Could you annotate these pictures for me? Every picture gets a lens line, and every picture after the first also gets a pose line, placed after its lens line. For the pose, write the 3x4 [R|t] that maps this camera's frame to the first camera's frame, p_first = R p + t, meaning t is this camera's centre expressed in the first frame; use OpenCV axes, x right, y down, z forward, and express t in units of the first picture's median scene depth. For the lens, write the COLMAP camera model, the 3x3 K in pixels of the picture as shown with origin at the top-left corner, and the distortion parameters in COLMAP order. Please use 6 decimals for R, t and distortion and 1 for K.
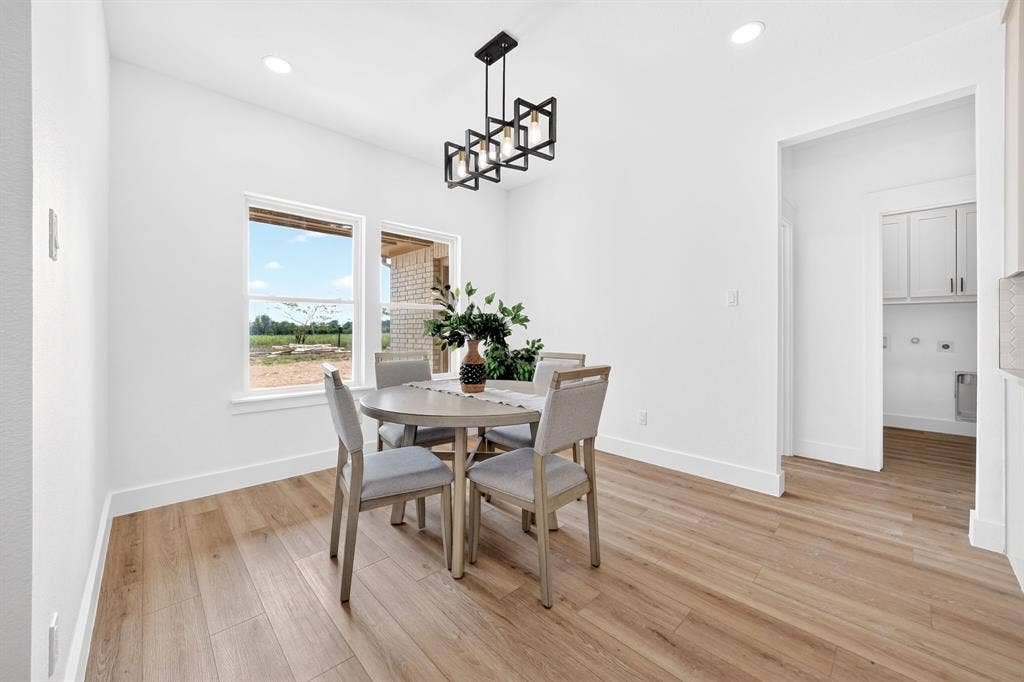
lens RADIAL K [[385.6, 0, 511.8], [0, 385.6, 338.2], [0, 0, 1]] dist [-0.005932, 0.000602]
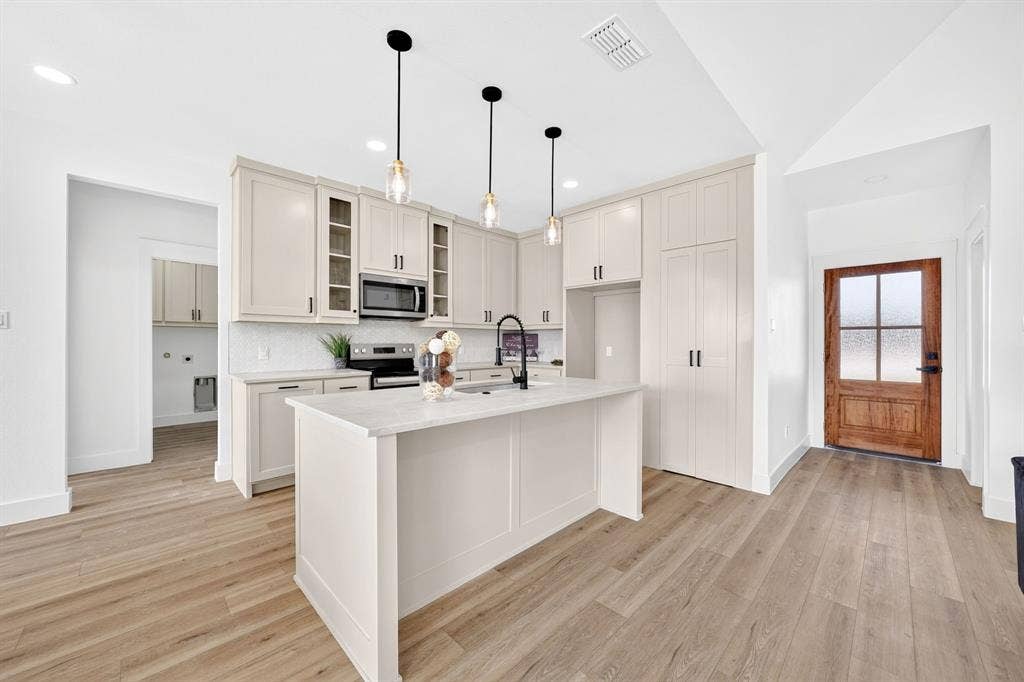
lens RADIAL K [[384.4, 0, 509.0], [0, 384.4, 341.0], [0, 0, 1]] dist [-0.000120, 0.000238]
pose [[-0.003167, -0.001863, 0.999993, -0.416940], [0.016759, 0.999858, 0.001916, -0.044346], [-0.999855, 0.016765, -0.003136, -0.240839]]
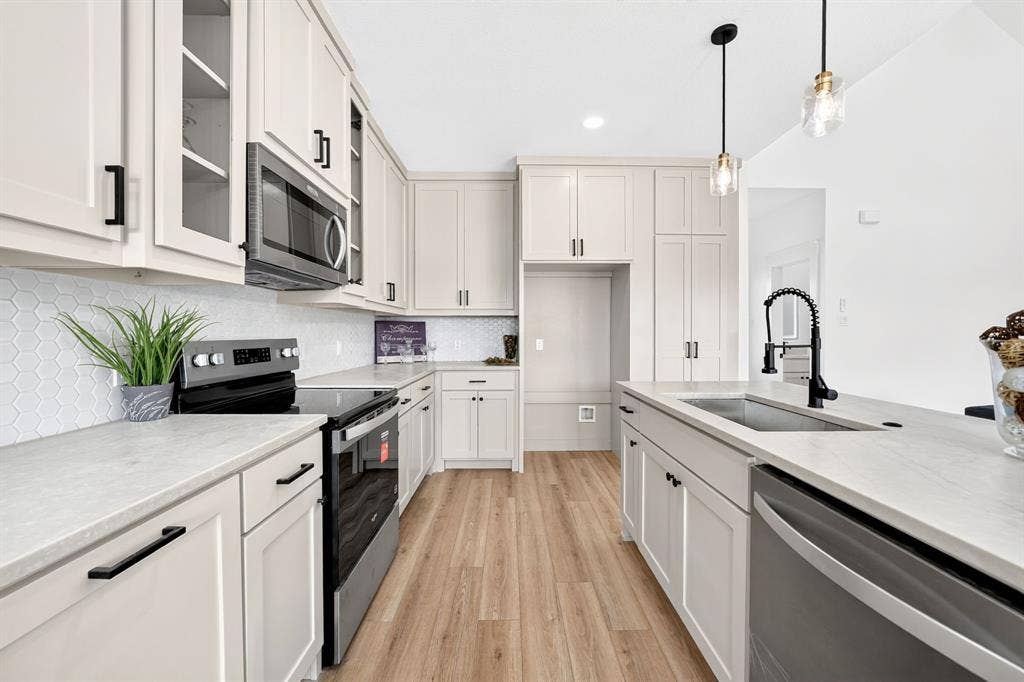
lens RADIAL K [[385.6, 0, 511.8], [0, 385.6, 338.2], [0, 0, 1]] dist [-0.005932, 0.000602]
pose [[-0.726408, -0.010882, 0.687178, 0.582429], [0.011758, 0.999531, 0.028259, -0.056191], [-0.687164, 0.028608, -0.725939, 0.580529]]
